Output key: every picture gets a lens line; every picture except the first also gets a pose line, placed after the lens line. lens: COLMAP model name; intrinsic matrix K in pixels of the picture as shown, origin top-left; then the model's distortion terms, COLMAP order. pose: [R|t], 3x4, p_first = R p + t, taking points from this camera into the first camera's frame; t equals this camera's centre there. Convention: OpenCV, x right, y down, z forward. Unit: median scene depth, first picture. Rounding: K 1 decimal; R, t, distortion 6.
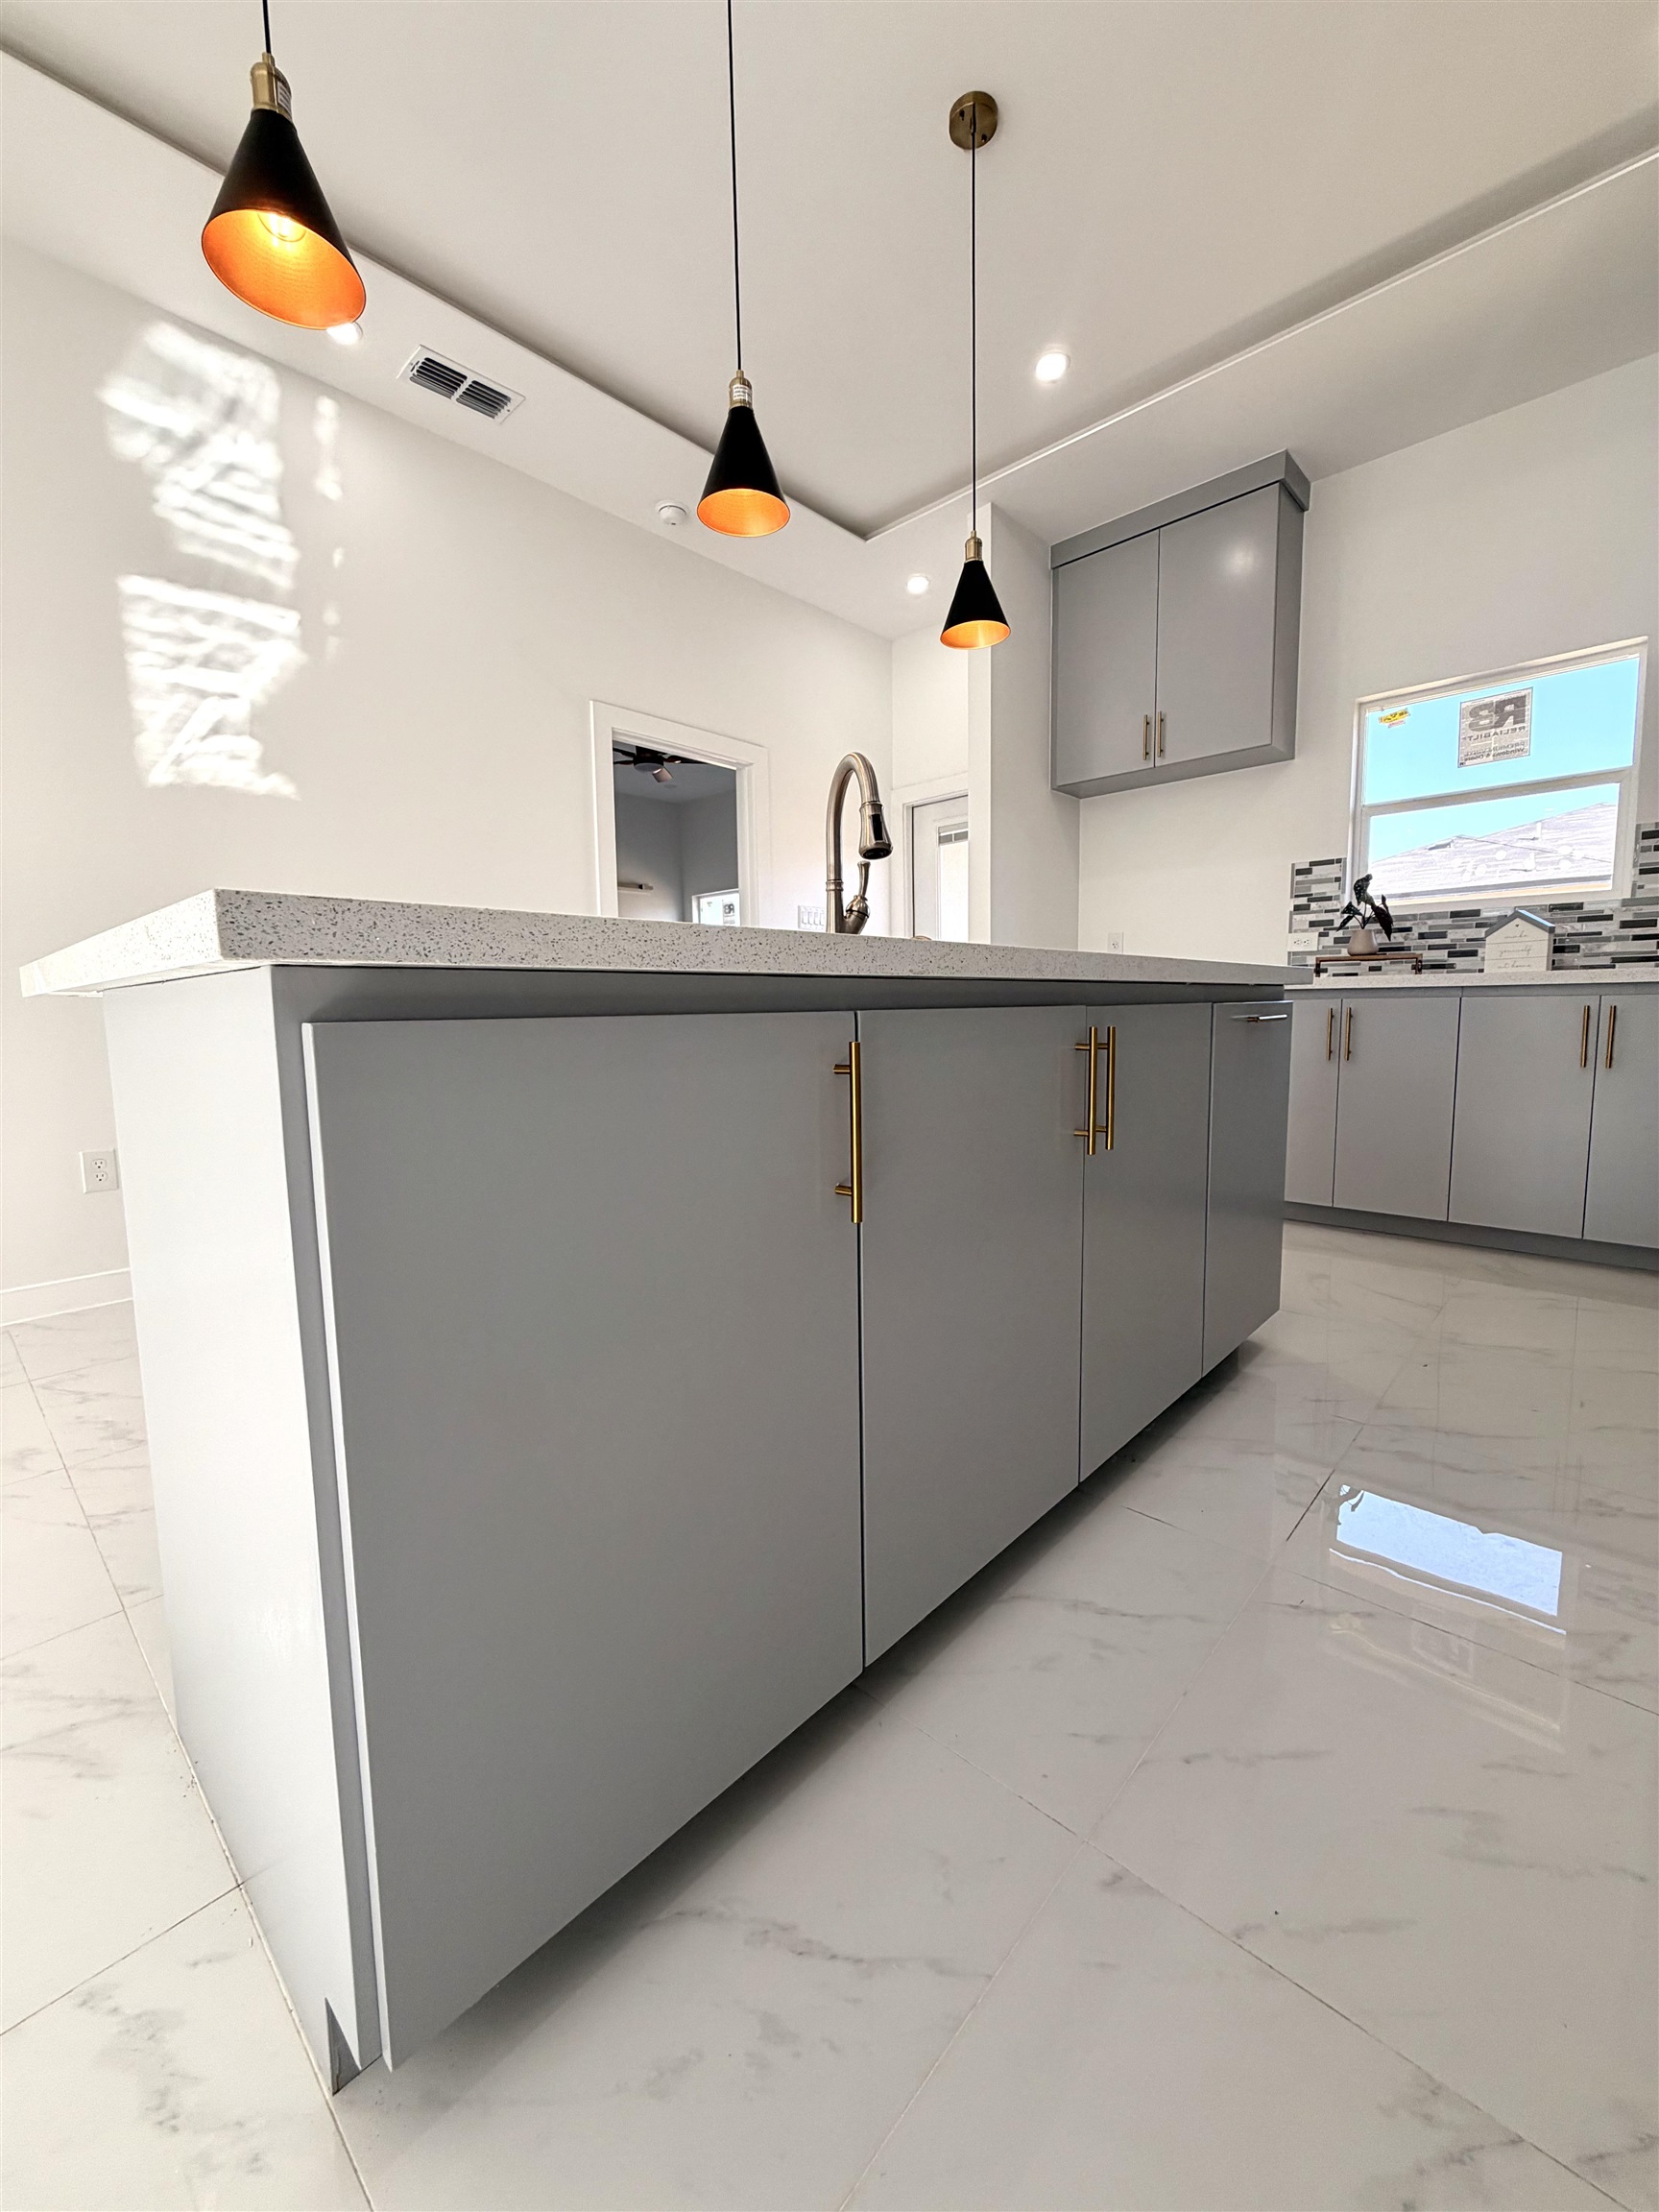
lens RADIAL K [[879.6, 0, 830.6], [0, 879.6, 1098.1], [0, 0, 1]] dist [0.000994, -0.000357]
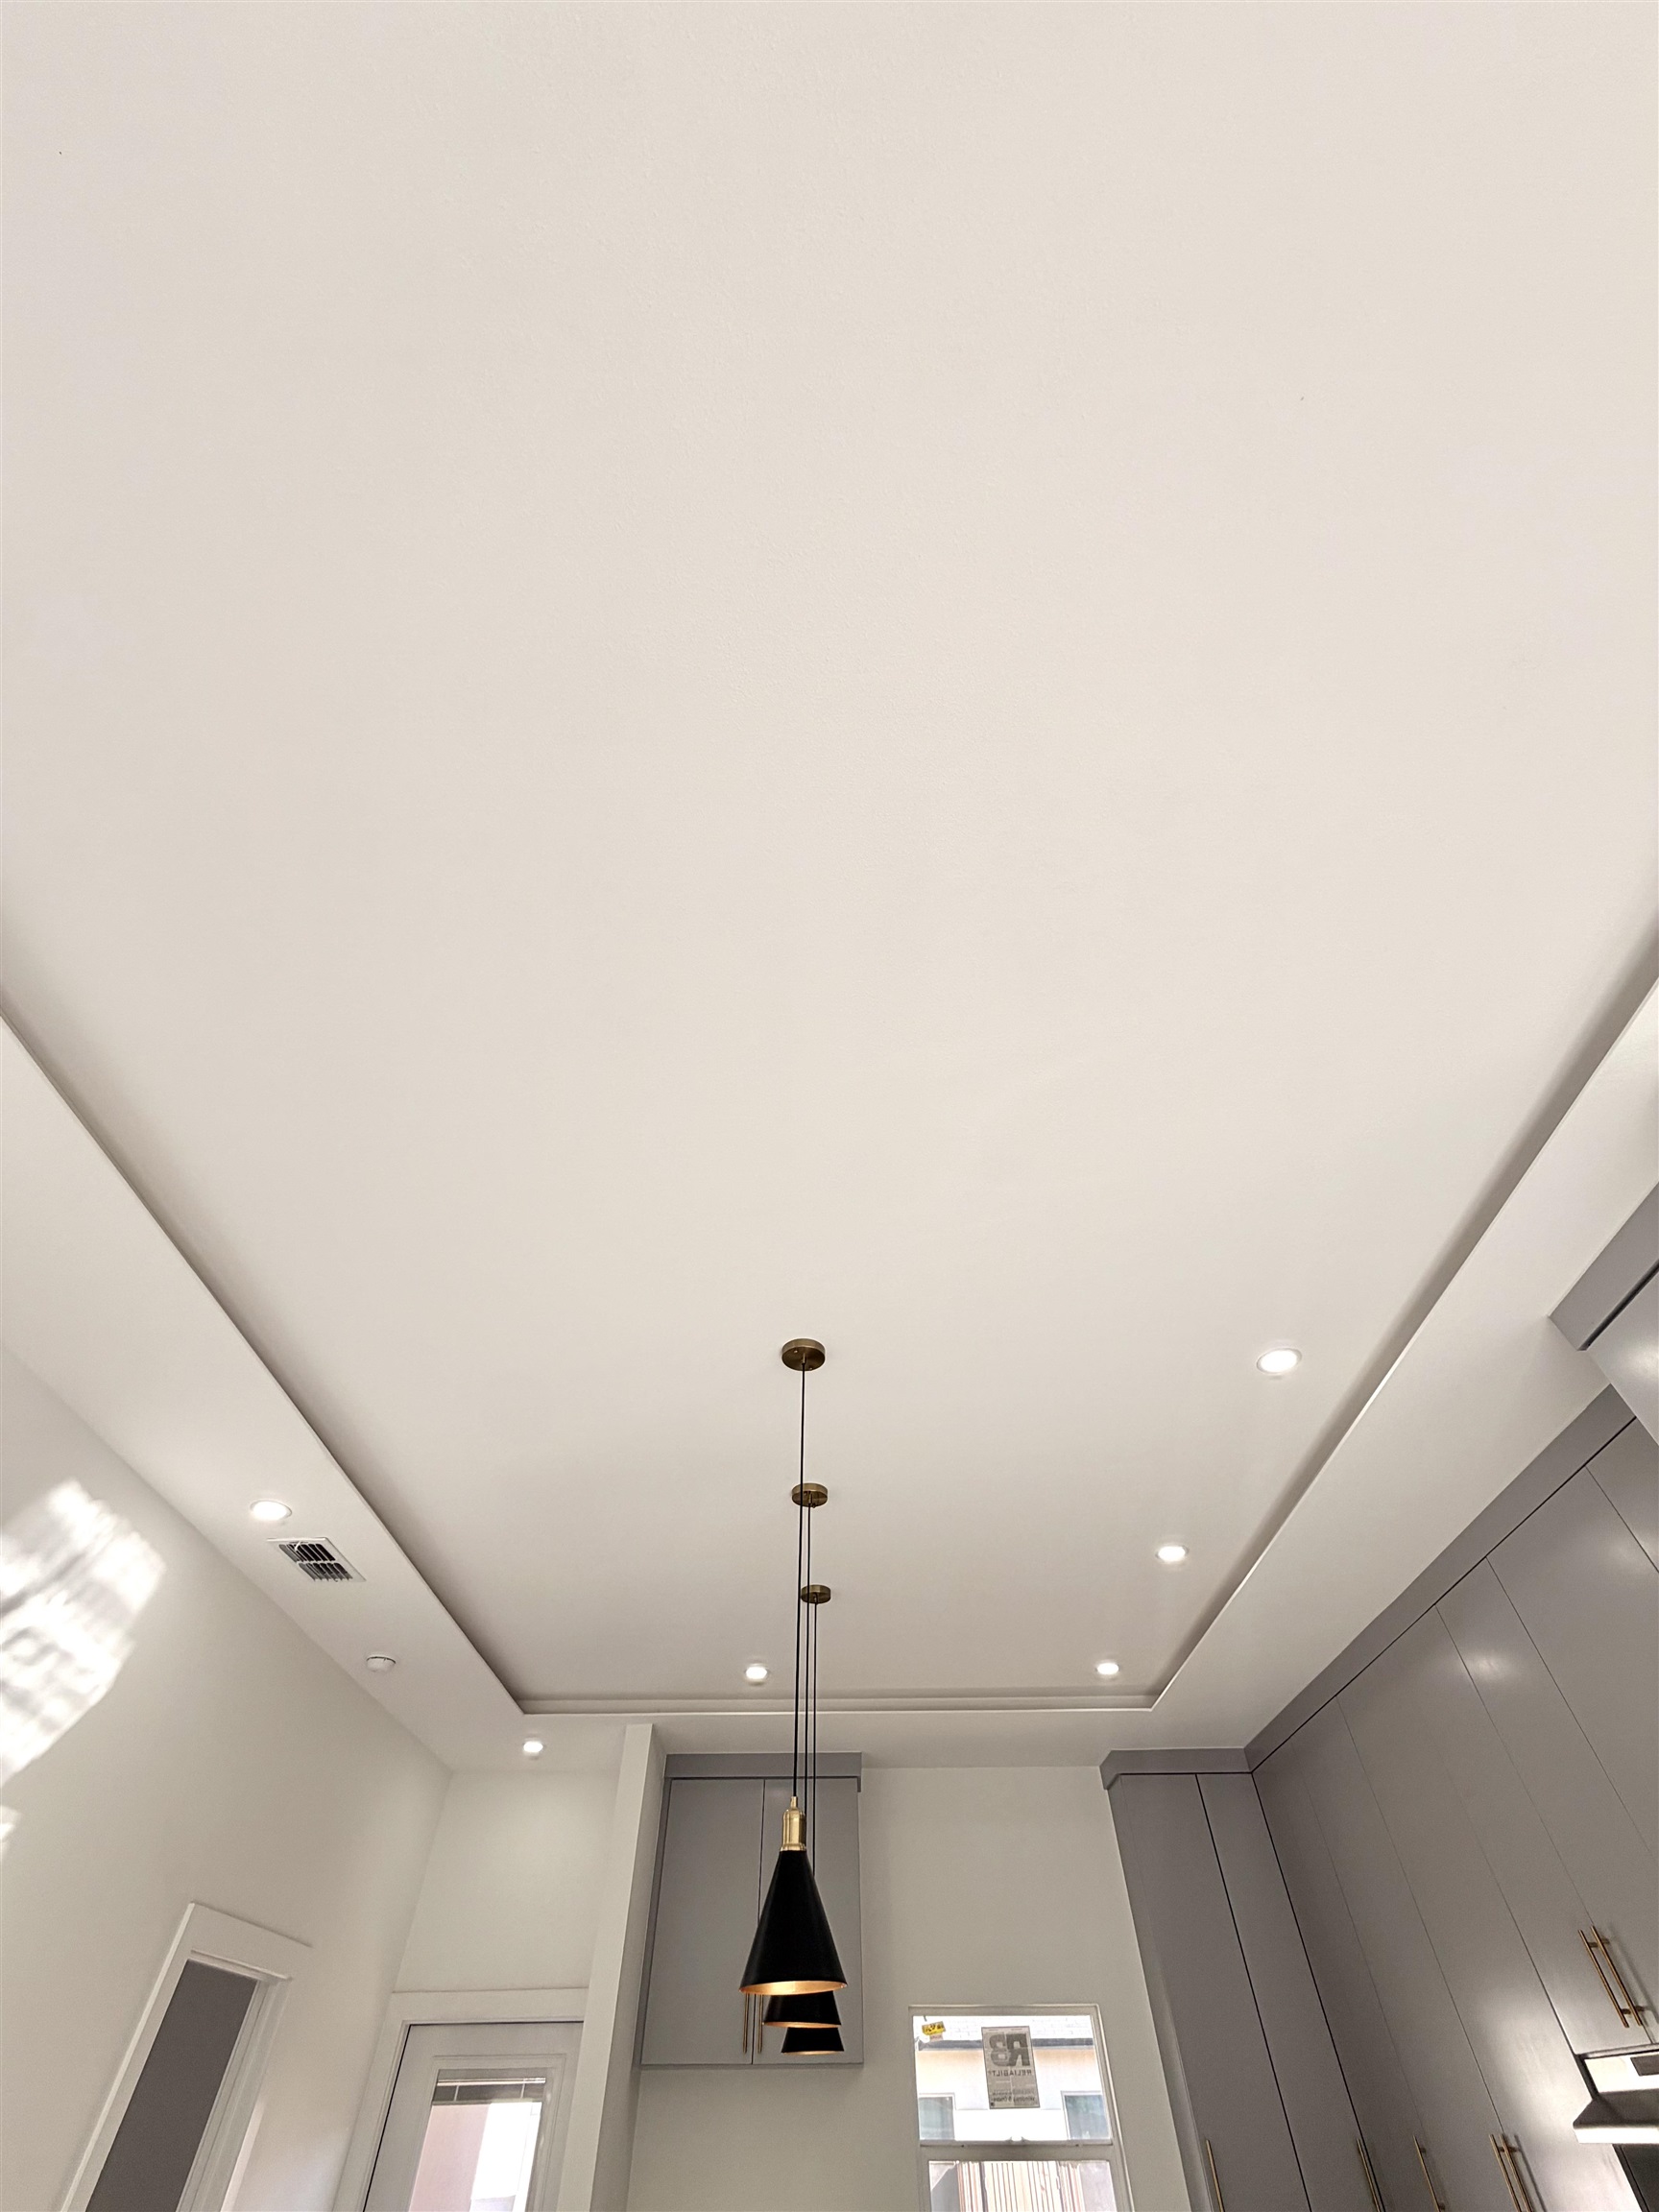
lens RADIAL K [[879.6, 0, 831.9], [0, 879.6, 1098.3], [0, 0, 1]] dist [0.000994, -0.000357]
pose [[0.738176, 0.525556, 0.422952, -0.762801], [0.062999, 0.570514, -0.818868, -0.262072], [-0.671661, 0.631114, 0.388030, -0.150952]]
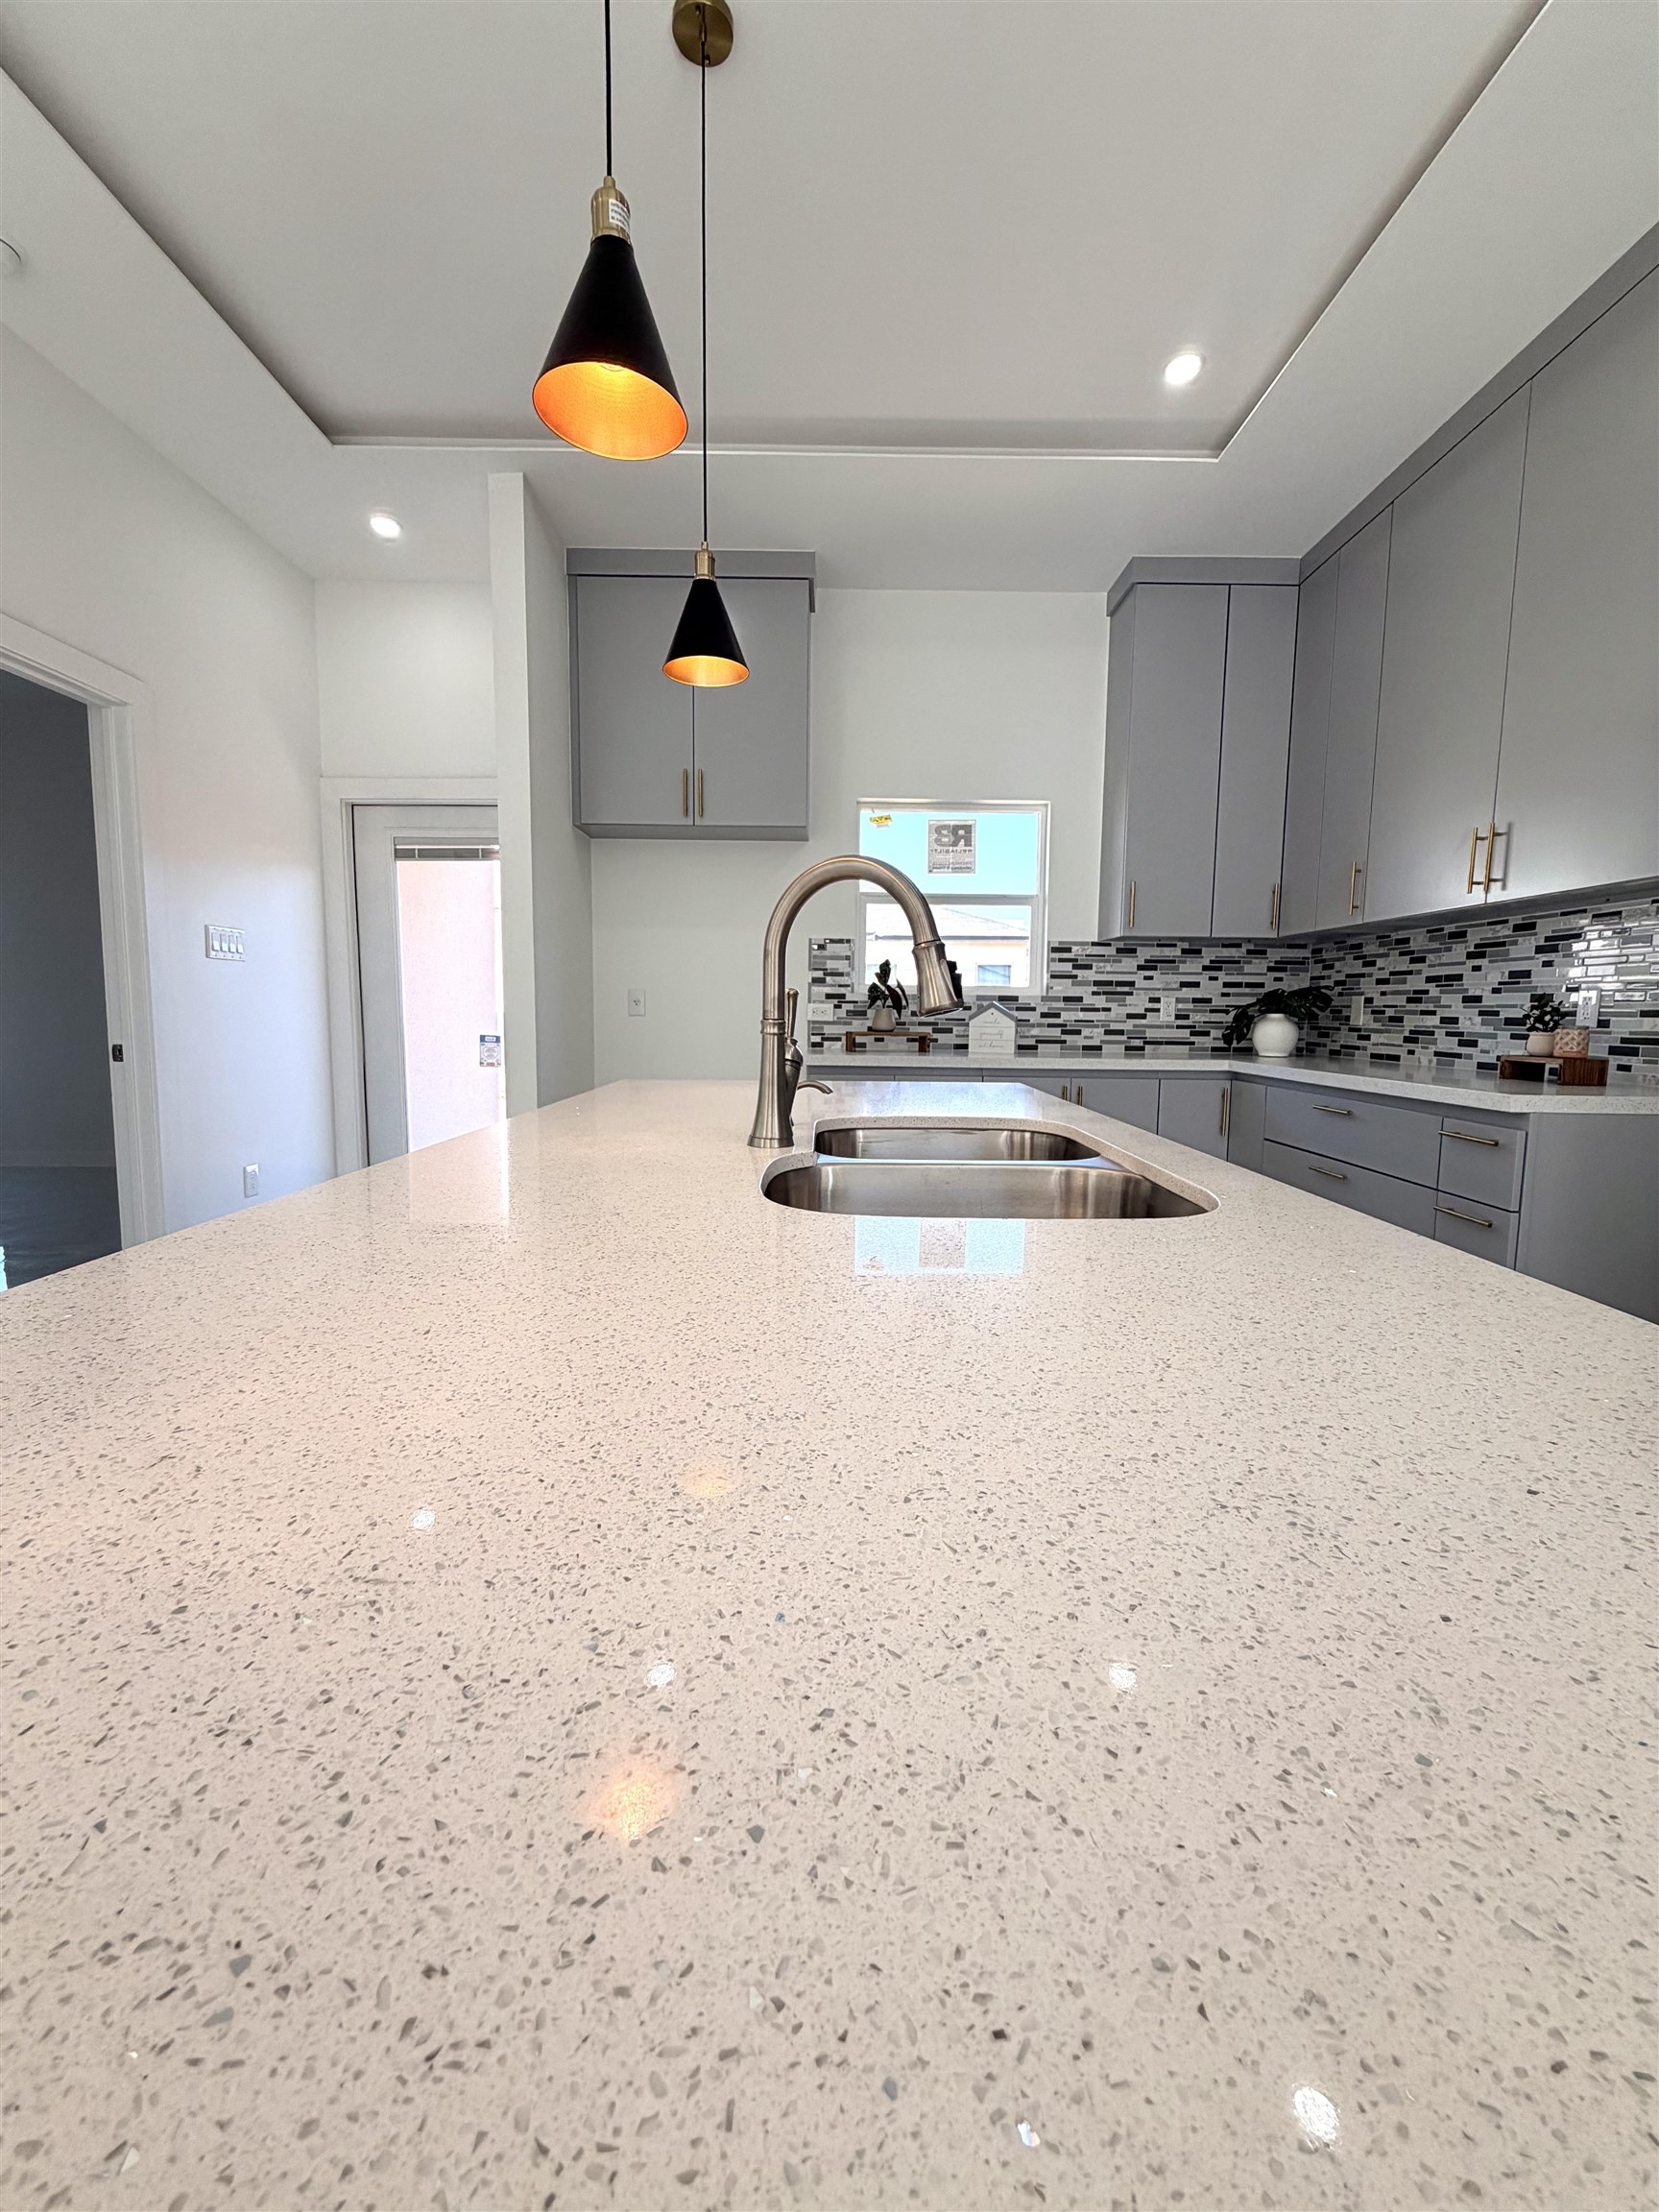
lens RADIAL K [[879.6, 0, 832.0], [0, 879.6, 1096.8], [0, 0, 1]] dist [0.000994, -0.000357]
pose [[0.726576, -0.044250, 0.685660, -0.273995], [0.048790, 0.998728, 0.012753, -0.122123], [-0.685352, 0.024187, 0.727810, 0.294867]]
